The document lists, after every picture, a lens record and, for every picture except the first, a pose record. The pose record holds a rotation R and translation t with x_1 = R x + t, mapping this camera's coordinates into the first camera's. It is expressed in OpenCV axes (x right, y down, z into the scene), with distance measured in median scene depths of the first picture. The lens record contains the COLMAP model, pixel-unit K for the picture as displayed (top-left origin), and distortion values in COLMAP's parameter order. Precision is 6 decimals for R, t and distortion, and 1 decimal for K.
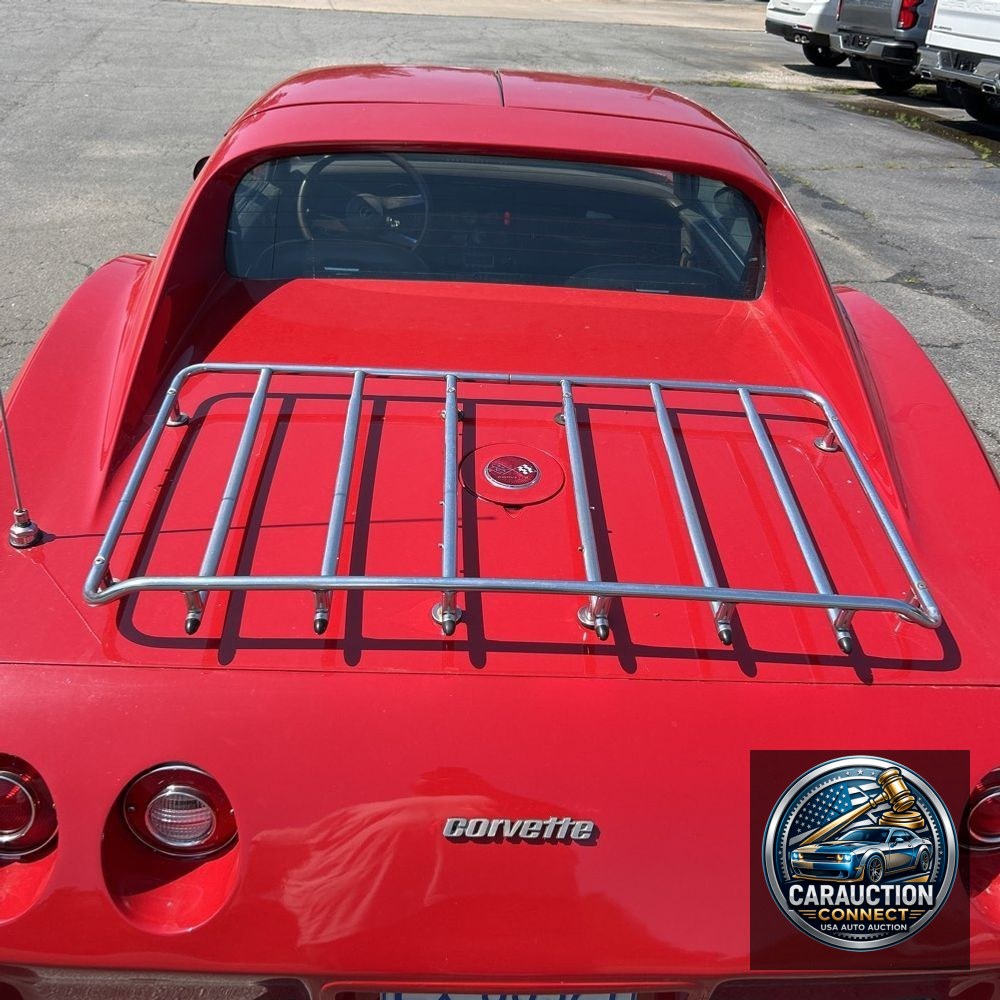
lens RADIAL K [[991.5, 0, 505.0], [0, 991.5, 500.6], [0, 0, 1]] dist [0.017294, -0.009427]
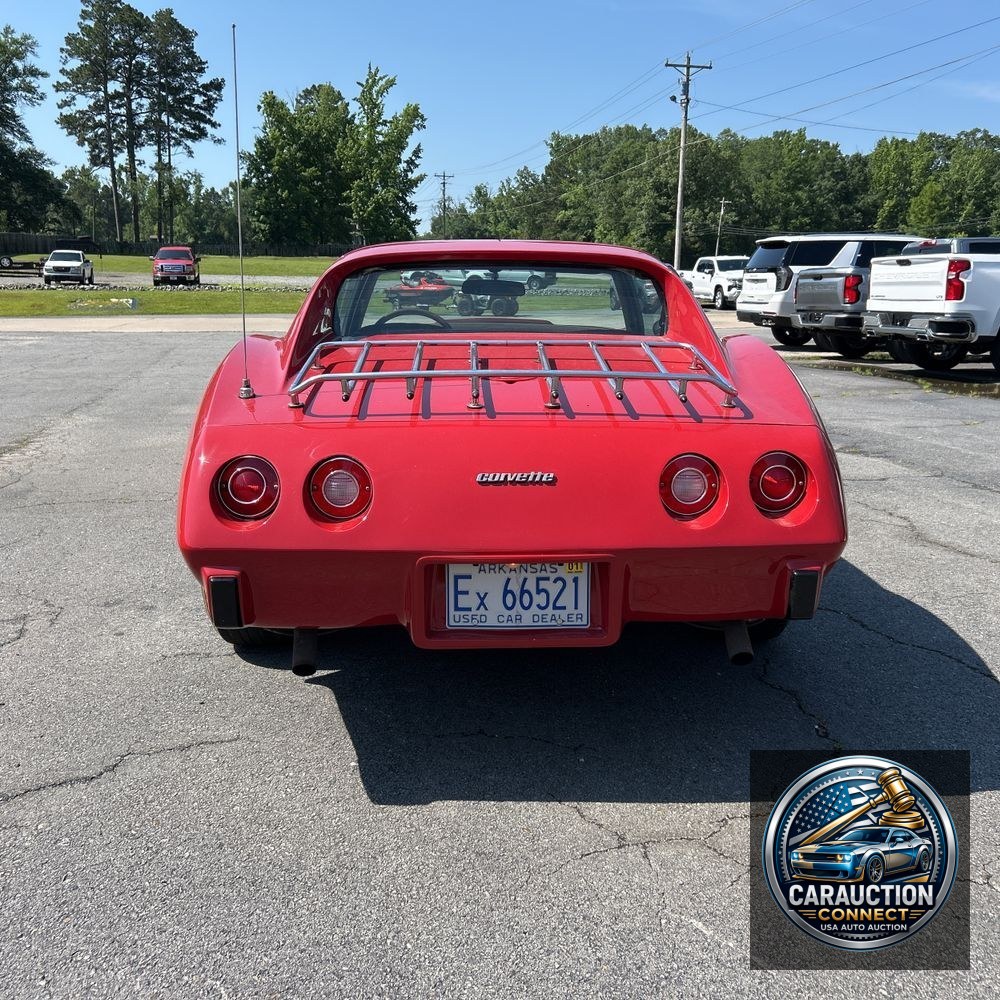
lens RADIAL K [[998.4, 0, 504.0], [0, 998.4, 502.9], [0, 0, 1]] dist [0.017634, -0.022727]
pose [[0.998319, -0.054342, -0.020143, 0.003065], [0.045904, 0.953595, -0.297572, 0.104317], [0.035379, 0.296147, 0.954487, -0.092149]]
